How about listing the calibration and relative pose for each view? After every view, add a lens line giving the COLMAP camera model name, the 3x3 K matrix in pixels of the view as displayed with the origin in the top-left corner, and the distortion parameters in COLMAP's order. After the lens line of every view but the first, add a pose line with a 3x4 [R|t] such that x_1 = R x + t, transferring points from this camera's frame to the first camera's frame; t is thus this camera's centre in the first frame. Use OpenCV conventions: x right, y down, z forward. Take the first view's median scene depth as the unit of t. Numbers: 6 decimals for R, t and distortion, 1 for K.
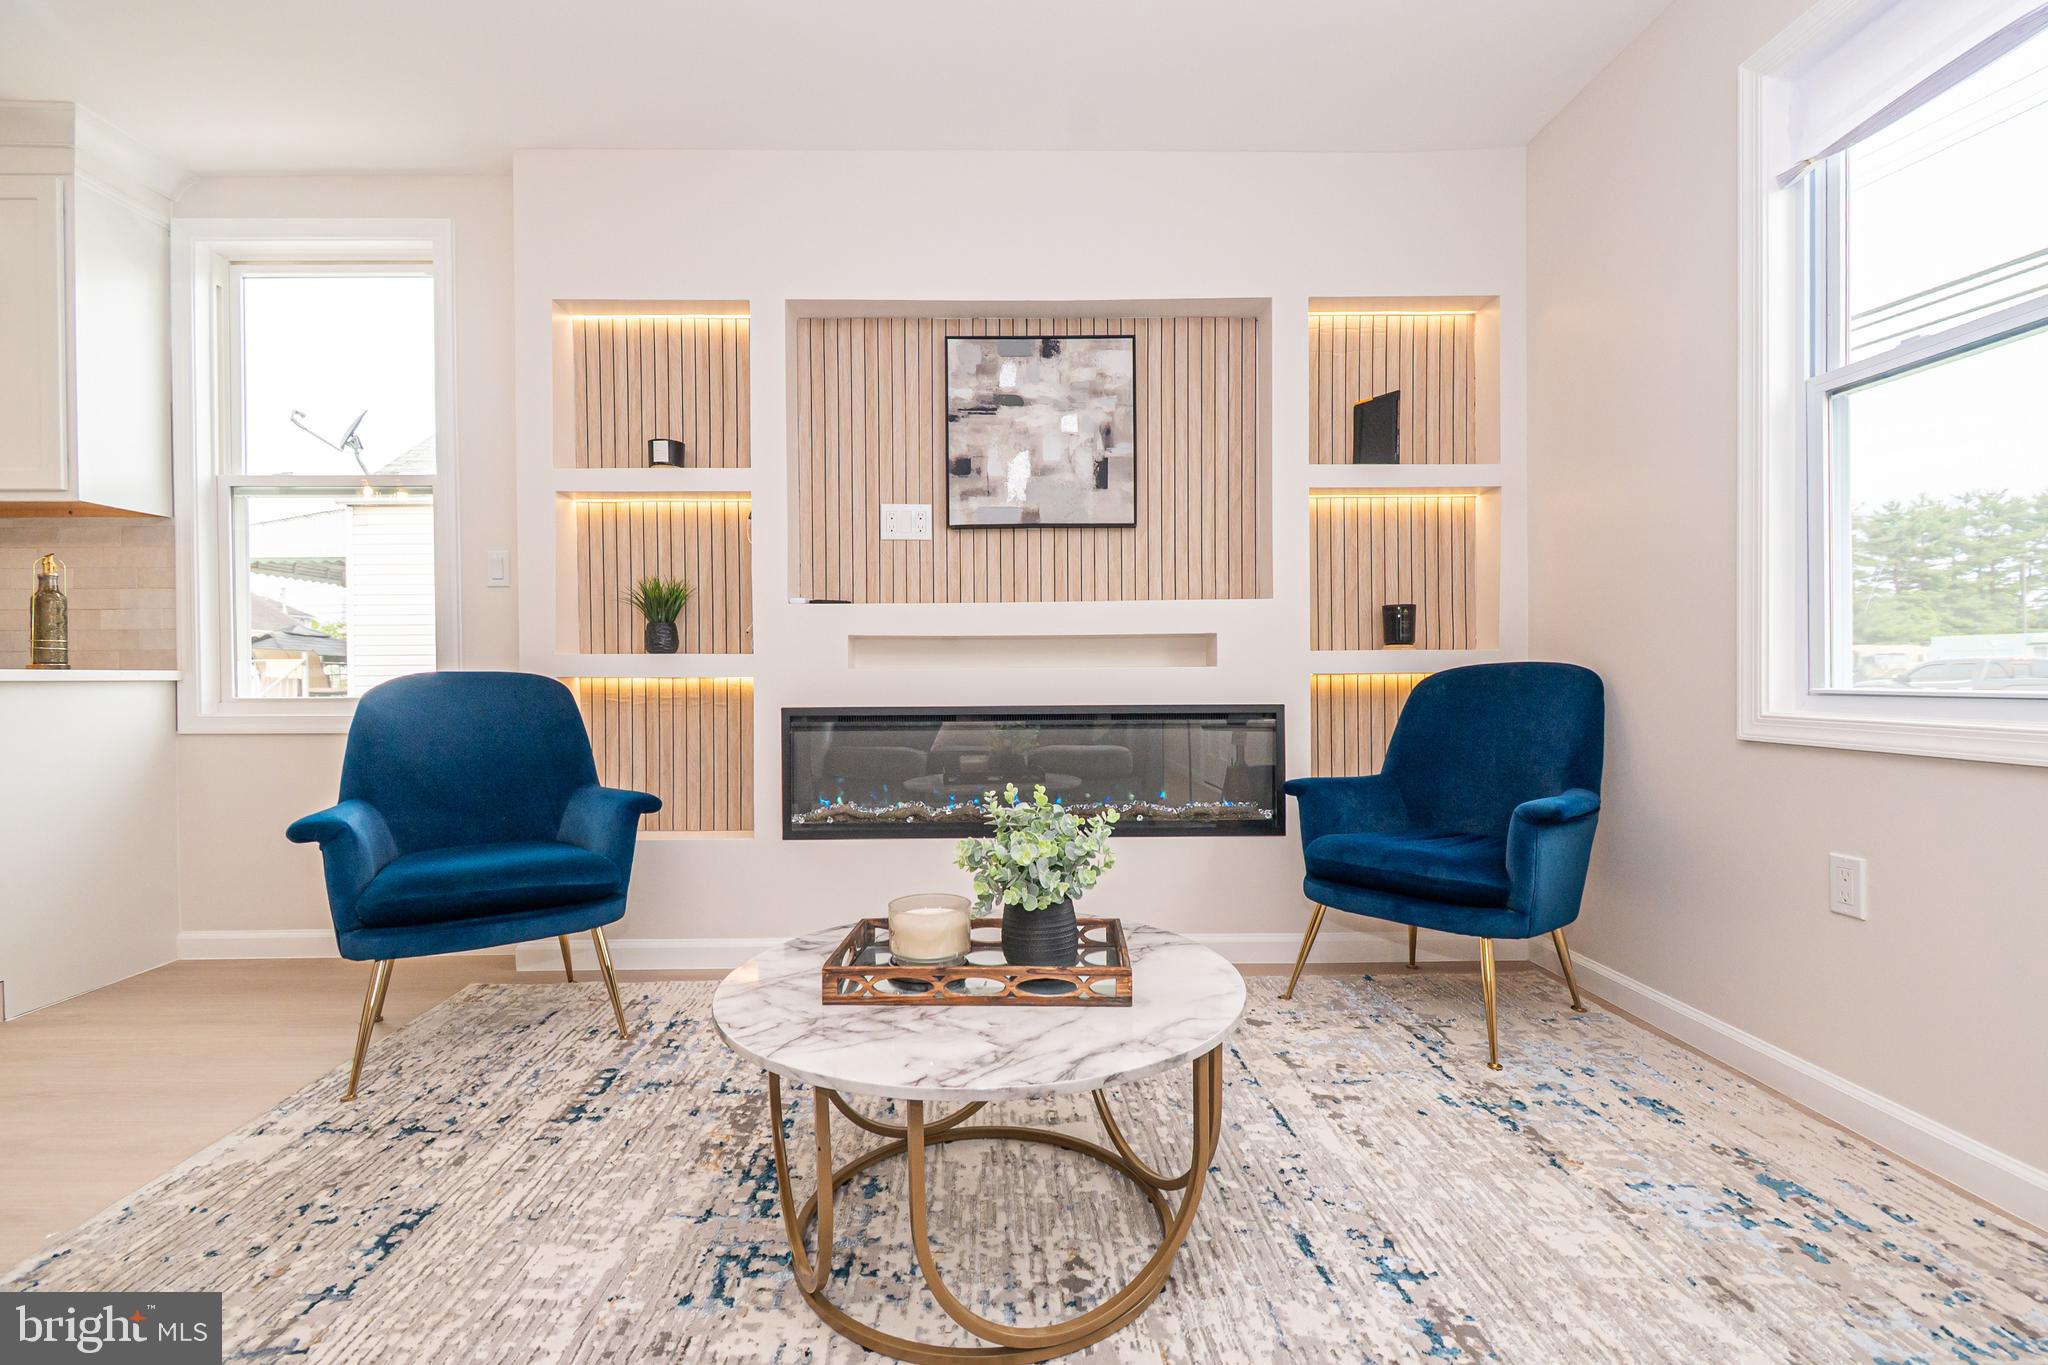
lens RADIAL K [[908.7, 0, 1015.6], [0, 908.7, 685.8], [0, 0, 1]] dist [0.001233, -0.000420]
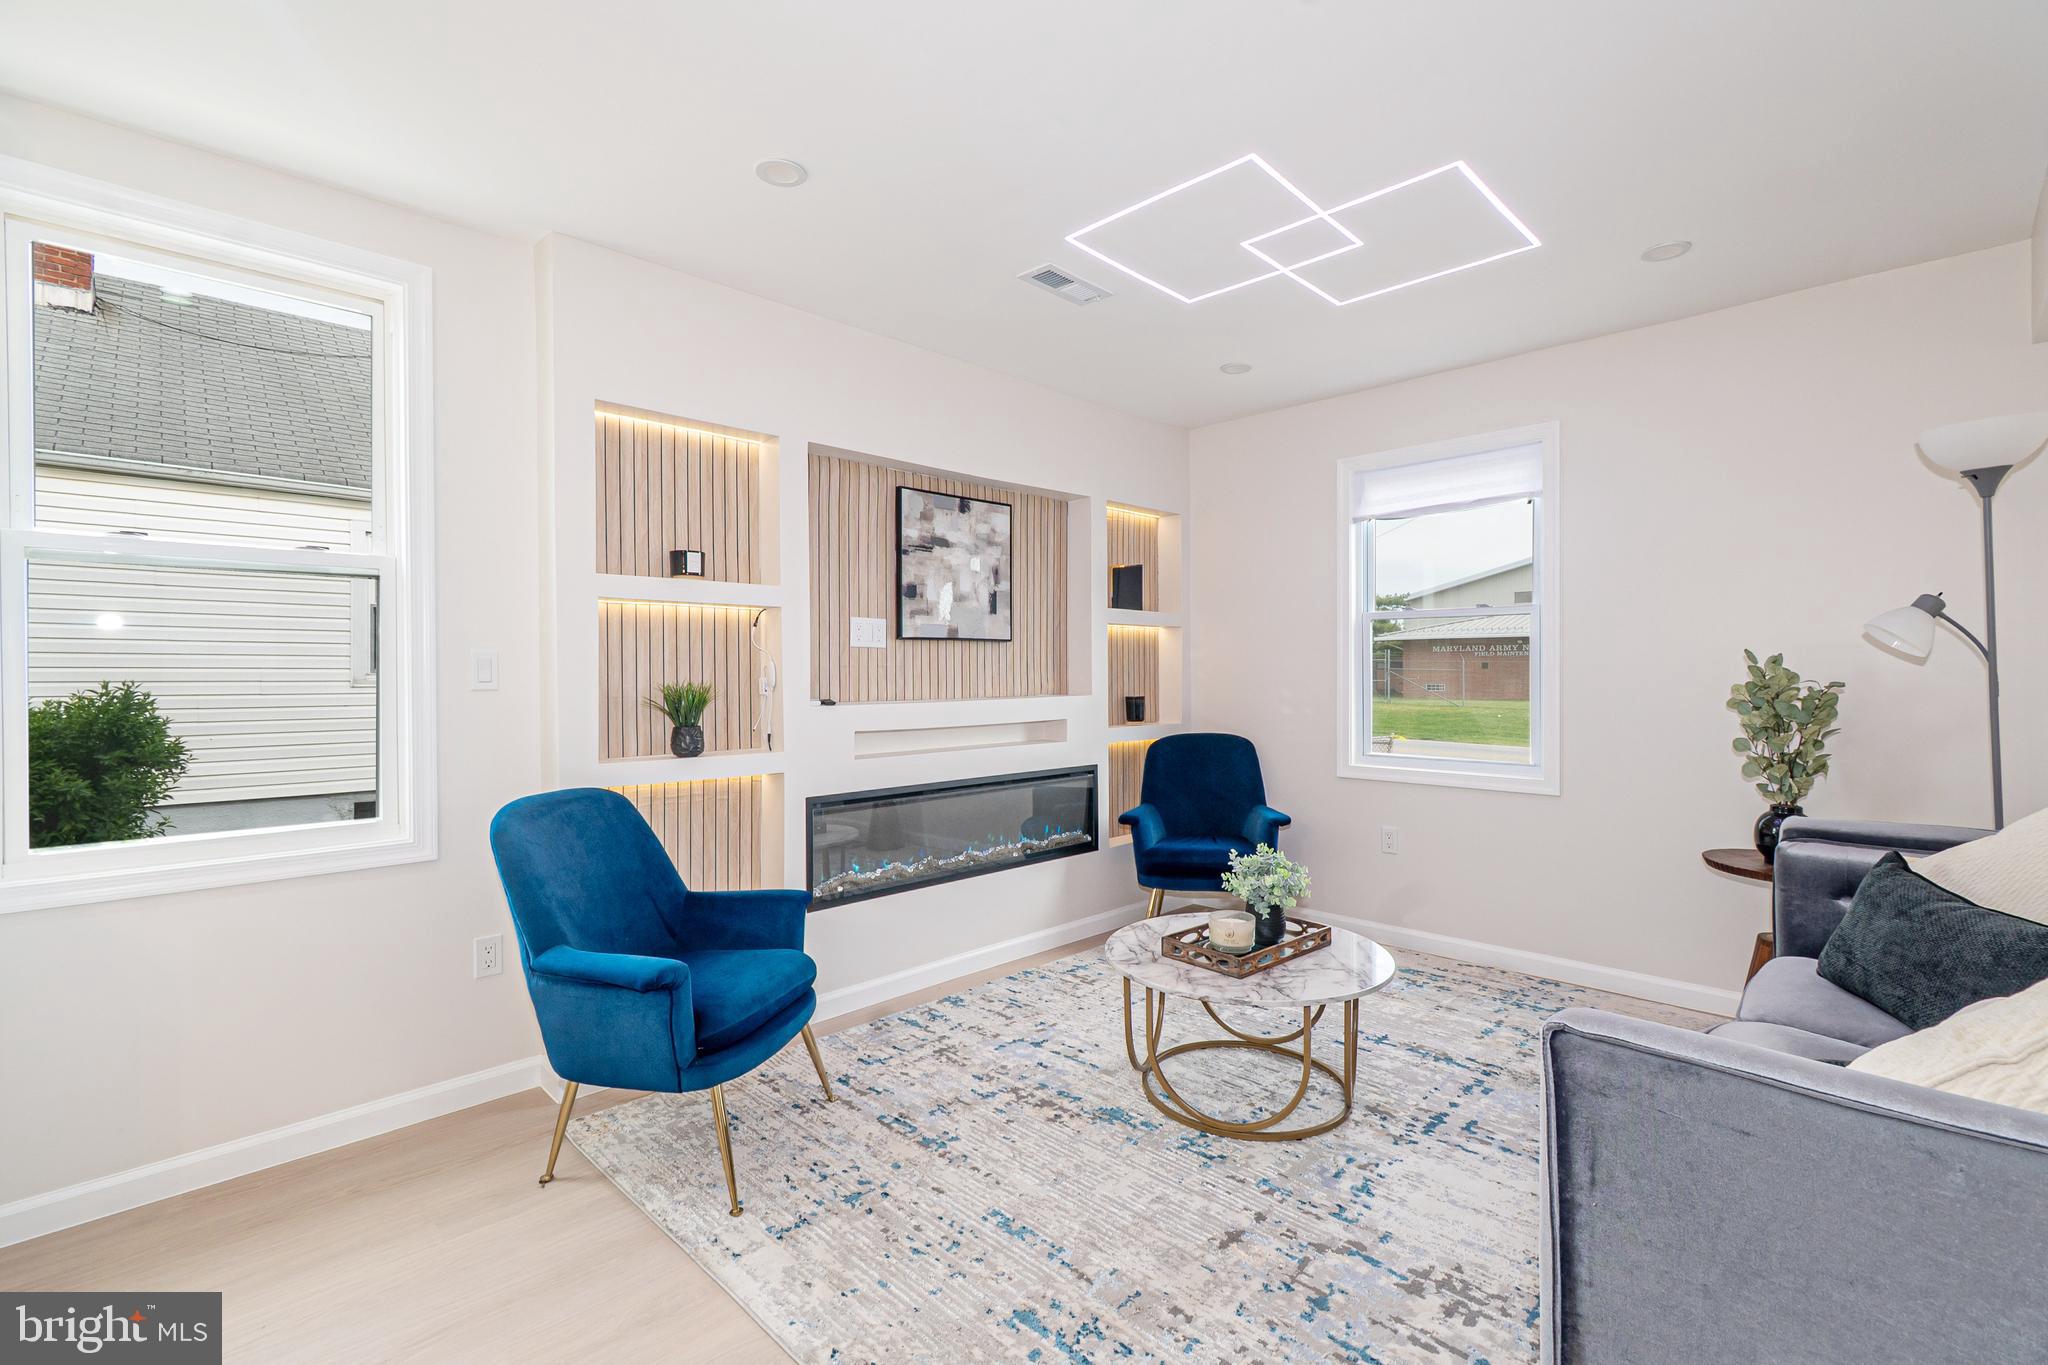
lens RADIAL K [[908.7, 0, 1013.7], [0, 908.7, 678.2], [0, 0, 1]] dist [0.001233, -0.000420]
pose [[0.725082, -0.003839, 0.688651, -0.823467], [0.007283, 0.999971, -0.002093, -0.117159], [-0.688624, 0.006533, 0.725090, -0.009155]]
